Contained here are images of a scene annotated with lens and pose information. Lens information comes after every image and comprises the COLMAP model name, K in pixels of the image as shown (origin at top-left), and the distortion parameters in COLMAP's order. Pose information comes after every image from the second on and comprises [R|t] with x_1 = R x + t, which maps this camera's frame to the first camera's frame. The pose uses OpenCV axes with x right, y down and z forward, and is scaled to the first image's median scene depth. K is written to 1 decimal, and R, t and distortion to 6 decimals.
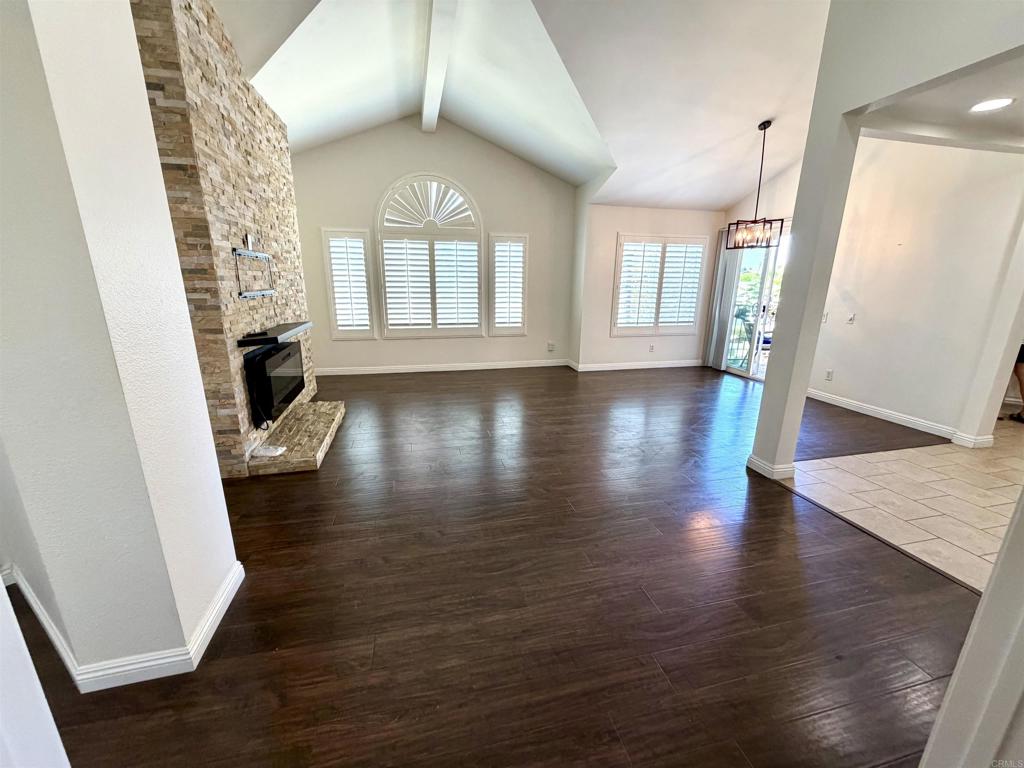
lens RADIAL K [[407.8, 0, 506.5], [0, 407.8, 386.0], [0, 0, 1]] dist [-0.001955, -0.000022]
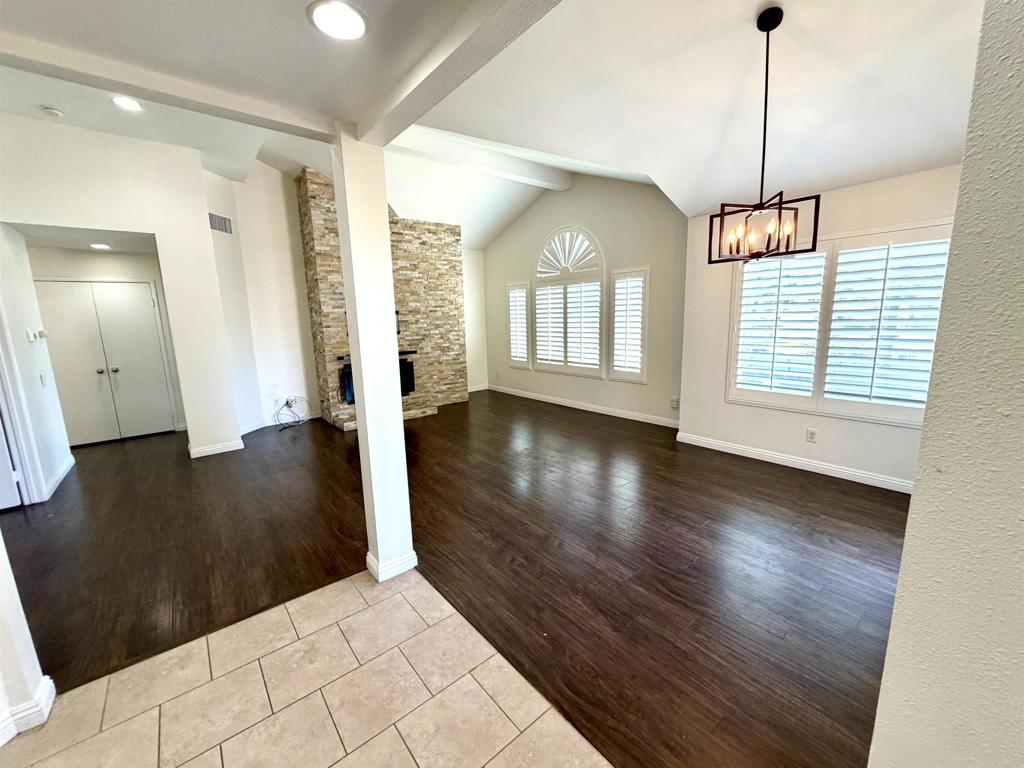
lens RADIAL K [[407.8, 0, 506.7], [0, 407.8, 386.0], [0, 0, 1]] dist [-0.001955, -0.000022]
pose [[0.434005, 0.131597, -0.891248, 0.720971], [-0.200093, 0.978646, 0.047063, -0.110797], [0.878409, 0.157907, 0.451068, 0.403352]]
